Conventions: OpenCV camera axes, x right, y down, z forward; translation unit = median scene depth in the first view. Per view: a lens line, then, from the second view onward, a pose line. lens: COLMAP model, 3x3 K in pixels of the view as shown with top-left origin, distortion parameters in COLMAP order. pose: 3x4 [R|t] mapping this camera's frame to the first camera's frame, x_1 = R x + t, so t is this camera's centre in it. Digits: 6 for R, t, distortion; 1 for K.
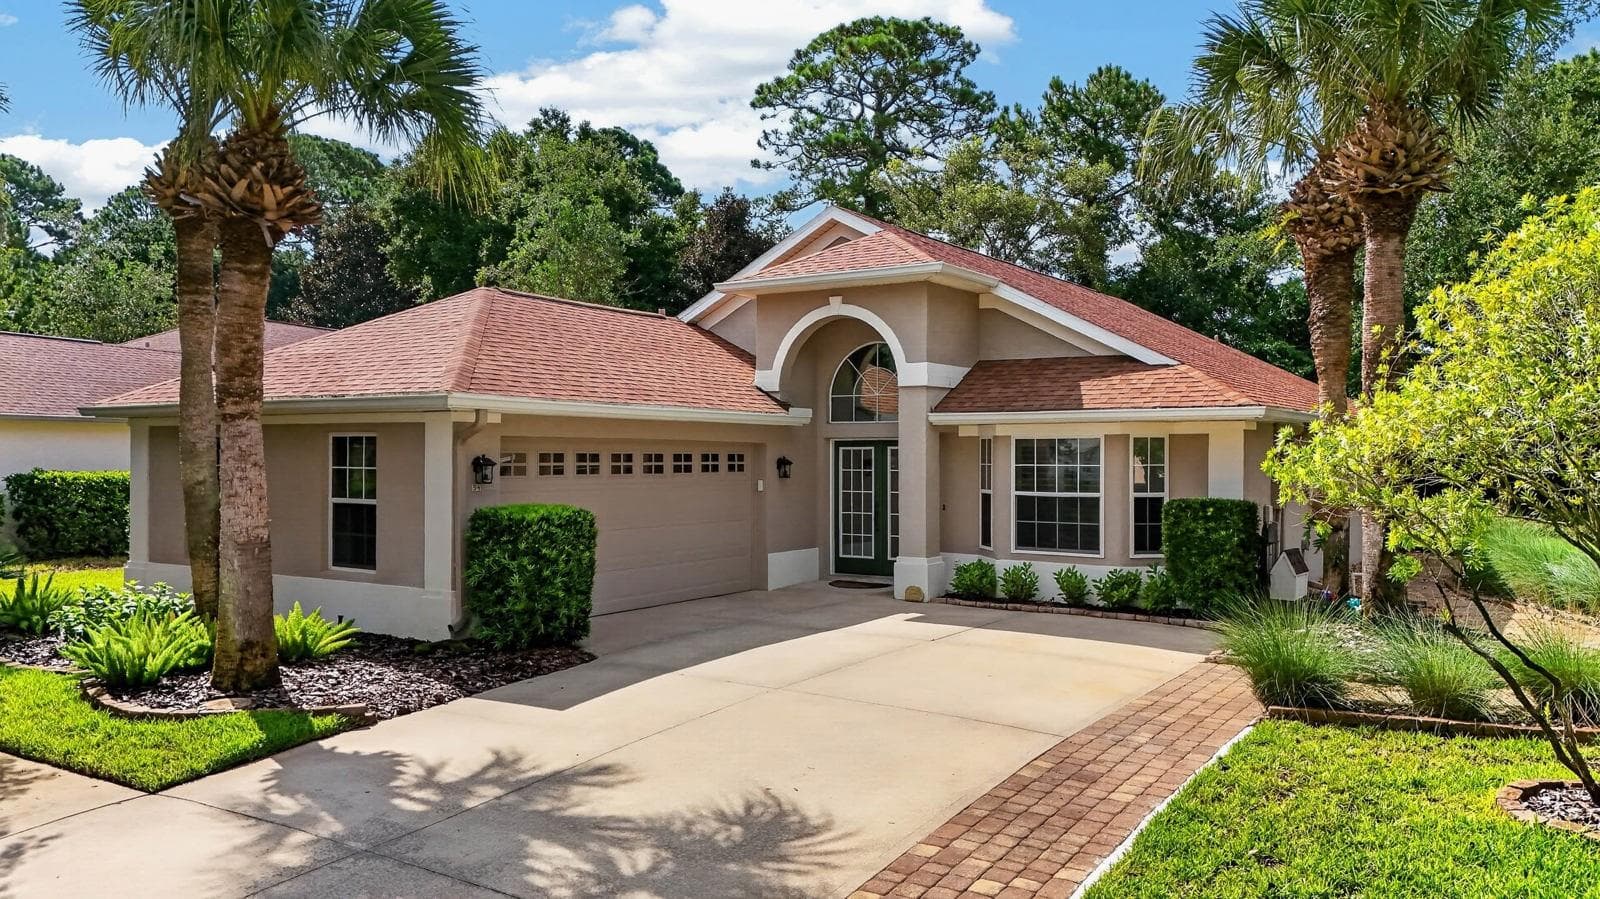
lens RADIAL K [[1201.2, 0, 831.1], [0, 1201.2, 449.2], [0, 0, 1]] dist [0.068649, -0.062098]
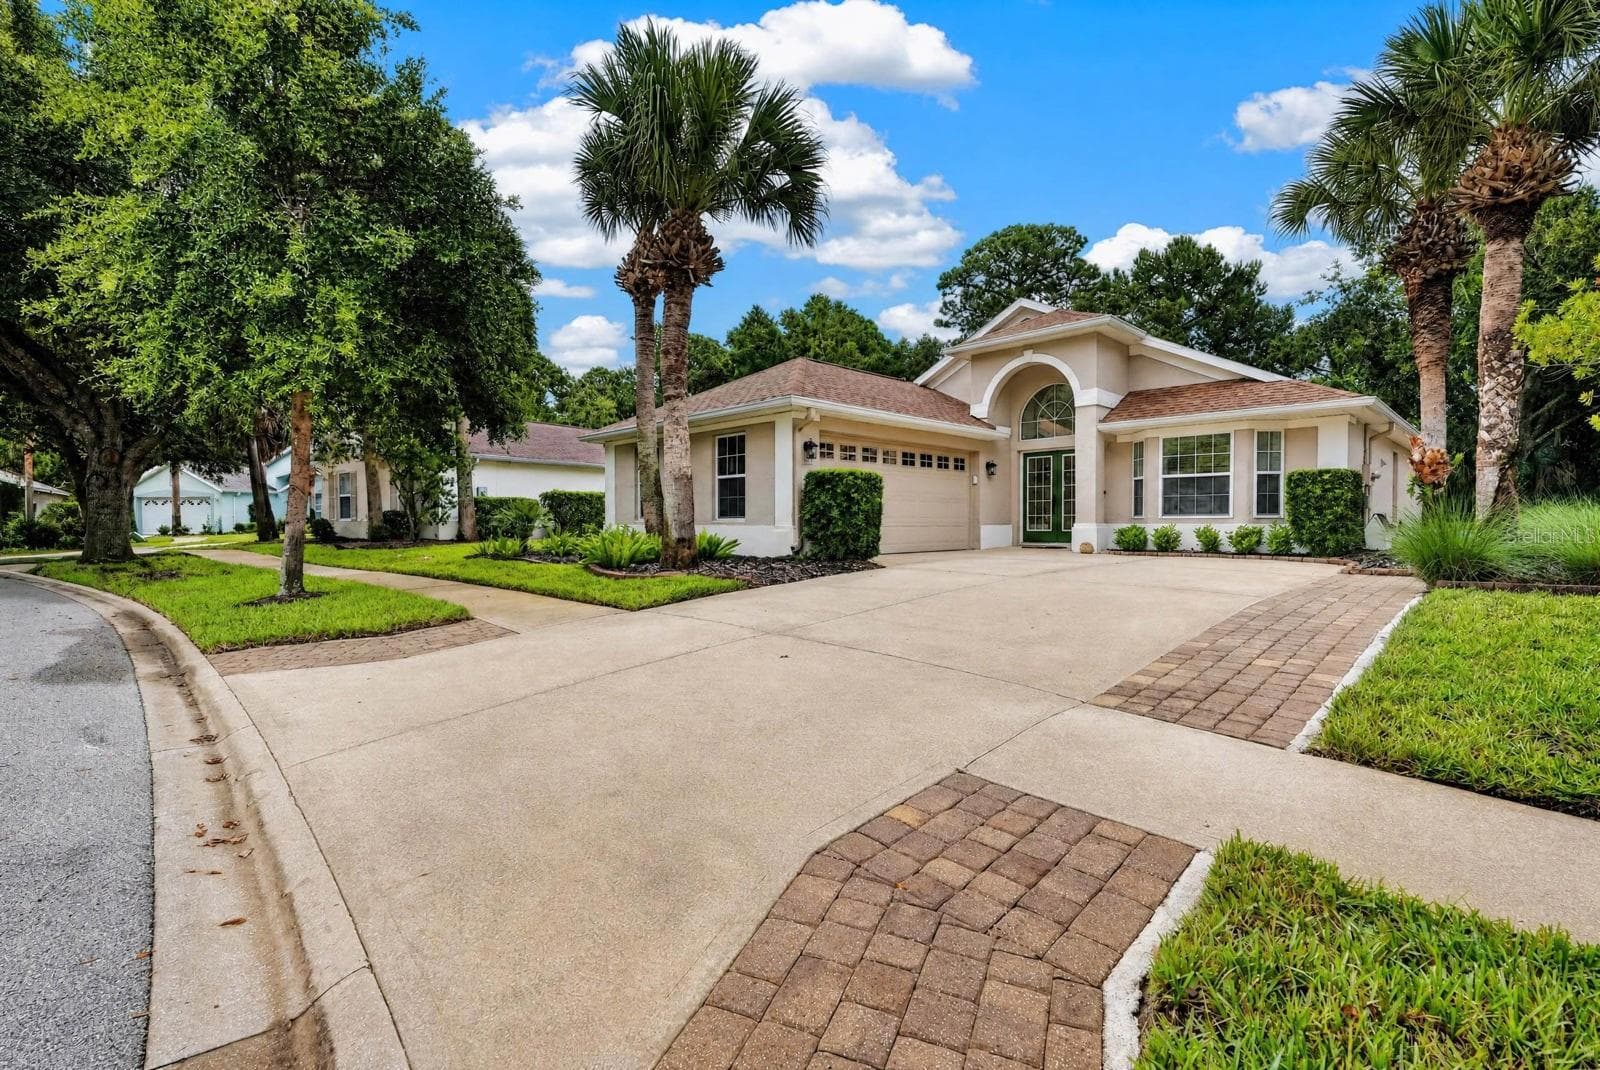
lens RADIAL K [[716.4, 0, 808.5], [0, 716.4, 535.8], [0, 0, 1]] dist [-0.011520, 0.005027]
pose [[0.974147, -0.000652, -0.225916, -0.067850], [0.006201, 0.999696, 0.023856, 0.088388], [0.225832, -0.024640, 0.973855, 0.080099]]
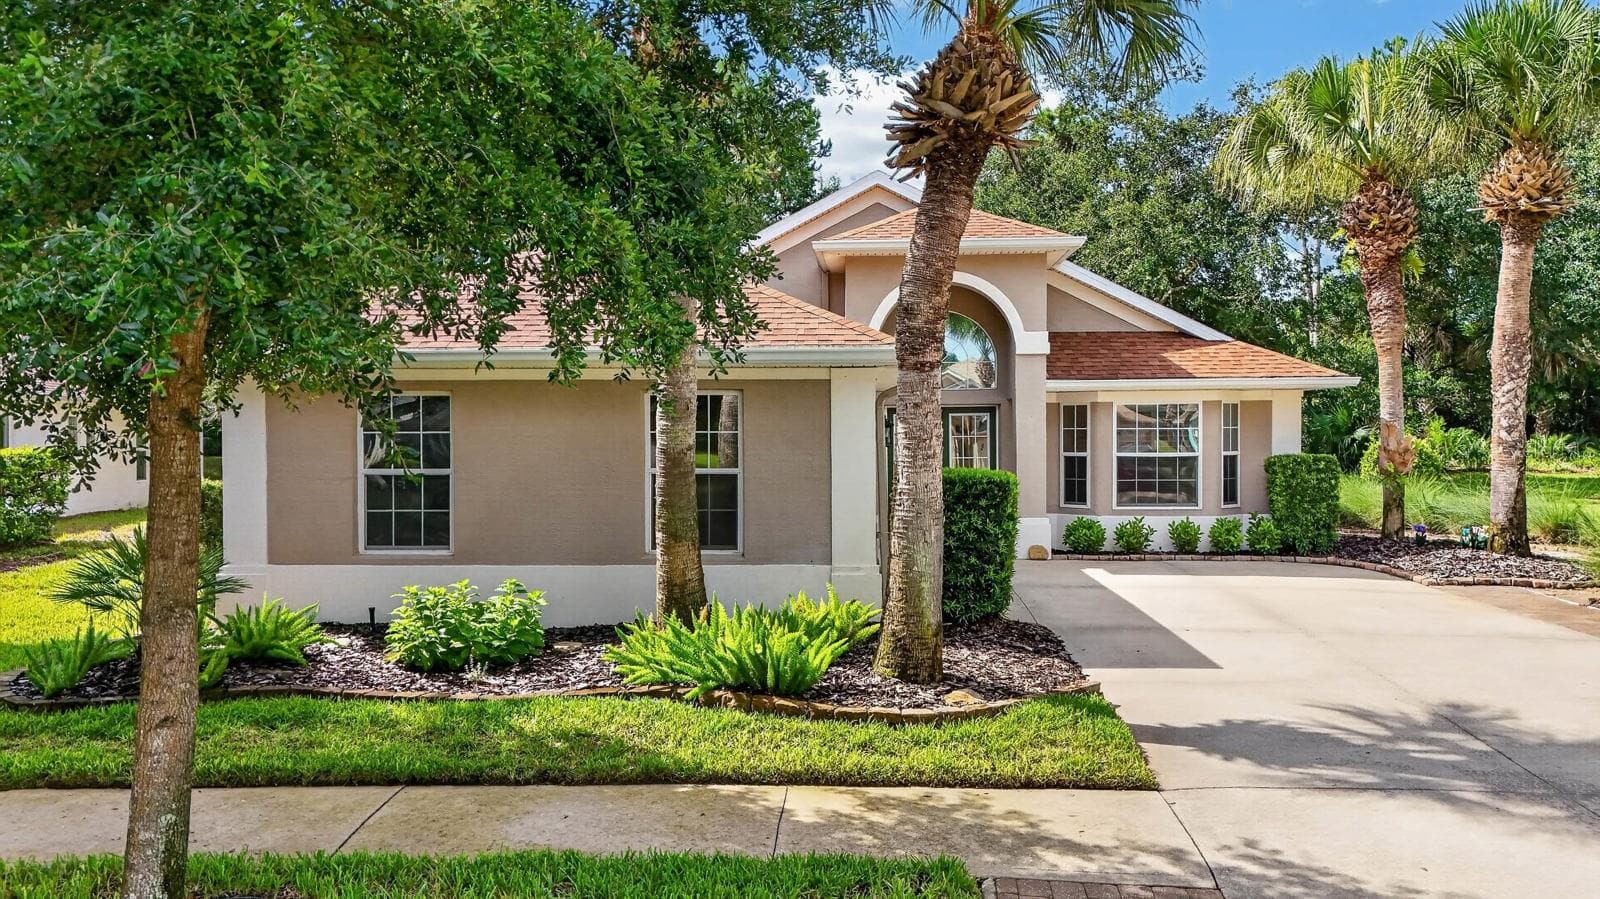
lens RADIAL K [[1201.2, 0, 846.4], [0, 1201.2, 432.7], [0, 0, 1]] dist [0.068649, -0.062098]
pose [[0.861367, -0.006757, 0.507938, -0.642754], [0.004382, 0.999973, 0.005871, 0.010286], [-0.507964, -0.002831, 0.861373, 0.196473]]
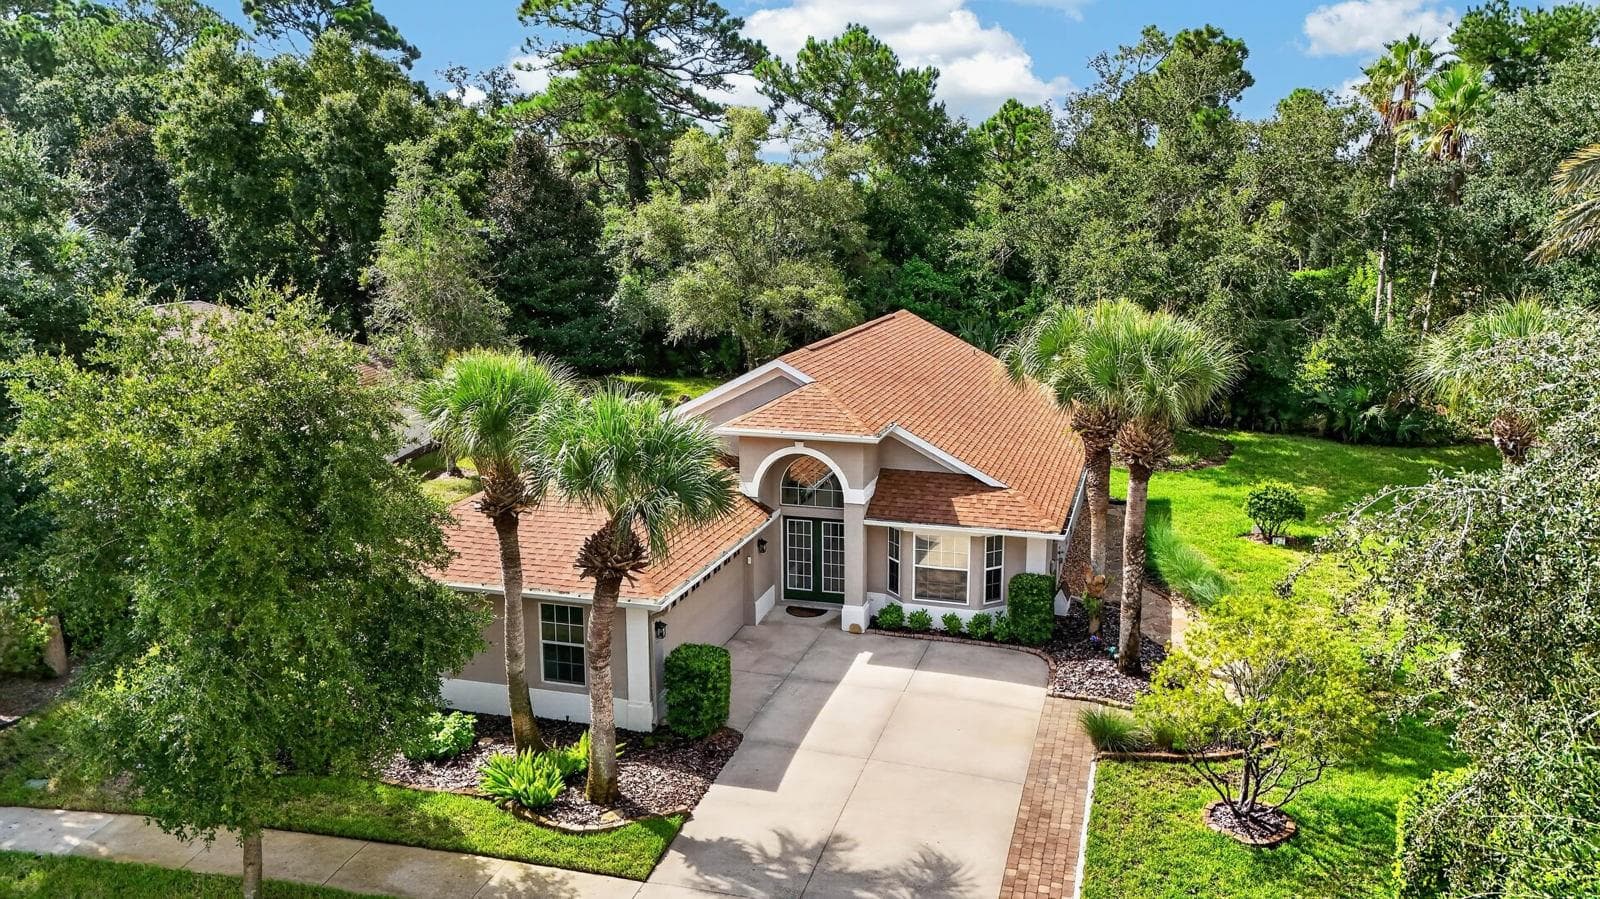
lens RADIAL K [[1201.2, 0, 851.1], [0, 1201.2, 413.0], [0, 0, 1]] dist [0.068649, -0.062098]
pose [[0.954272, -0.048590, 0.294964, -0.430748], [-0.004373, 0.984328, 0.176296, -0.485702], [-0.298907, -0.169524, 0.939104, -0.517373]]
